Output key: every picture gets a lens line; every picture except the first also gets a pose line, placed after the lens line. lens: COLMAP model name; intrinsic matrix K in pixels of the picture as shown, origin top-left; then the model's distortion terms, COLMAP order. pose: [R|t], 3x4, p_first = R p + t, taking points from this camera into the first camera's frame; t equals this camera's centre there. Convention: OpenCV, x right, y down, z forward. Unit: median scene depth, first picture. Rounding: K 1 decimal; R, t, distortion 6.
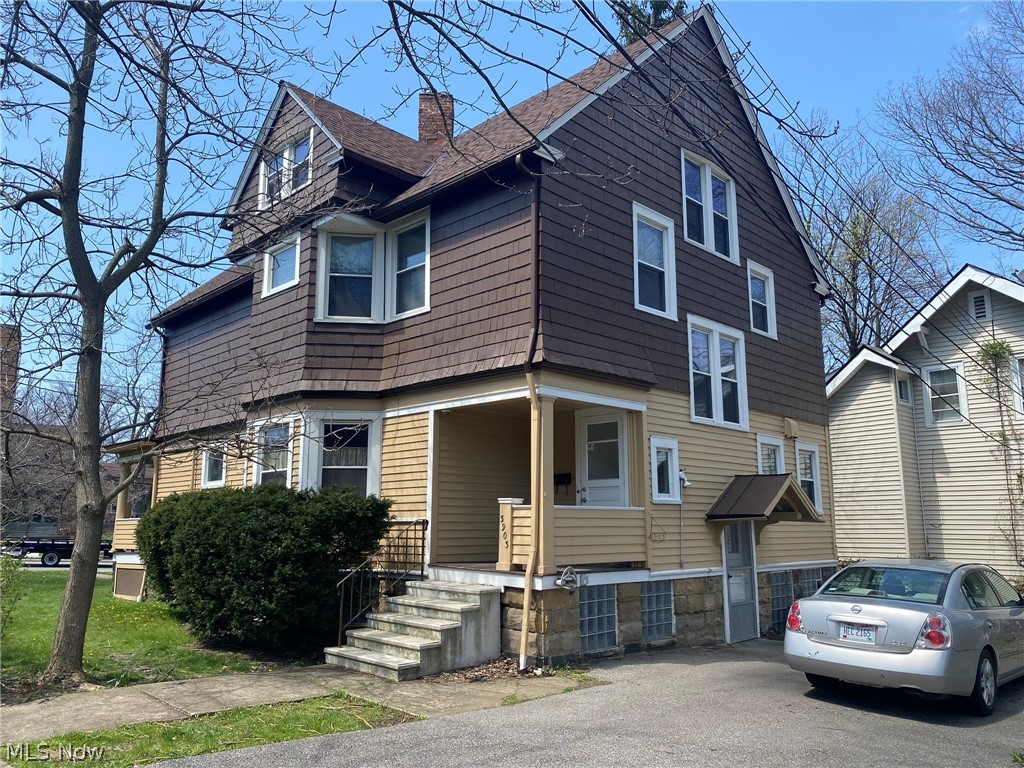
lens RADIAL K [[775.0, 0, 512.0], [0, 775.0, 384.0], [0, 0, 1]] dist [0.045830, 0.000965]
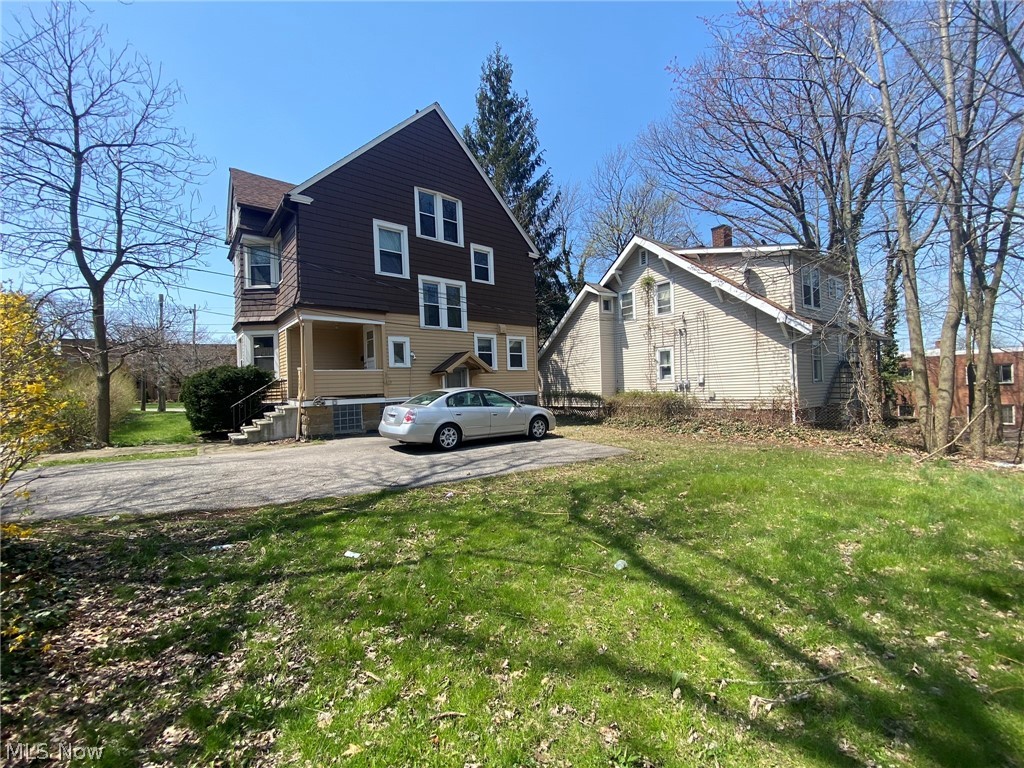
lens RADIAL K [[408.4, 0, 512.0], [0, 408.4, 384.0], [0, 0, 1]] dist [0.024625, -0.000121]
pose [[0.992828, -0.033692, -0.114703, 0.585111], [0.053137, 0.983846, 0.170951, 0.020886], [0.107091, -0.175820, 0.978580, -0.070751]]
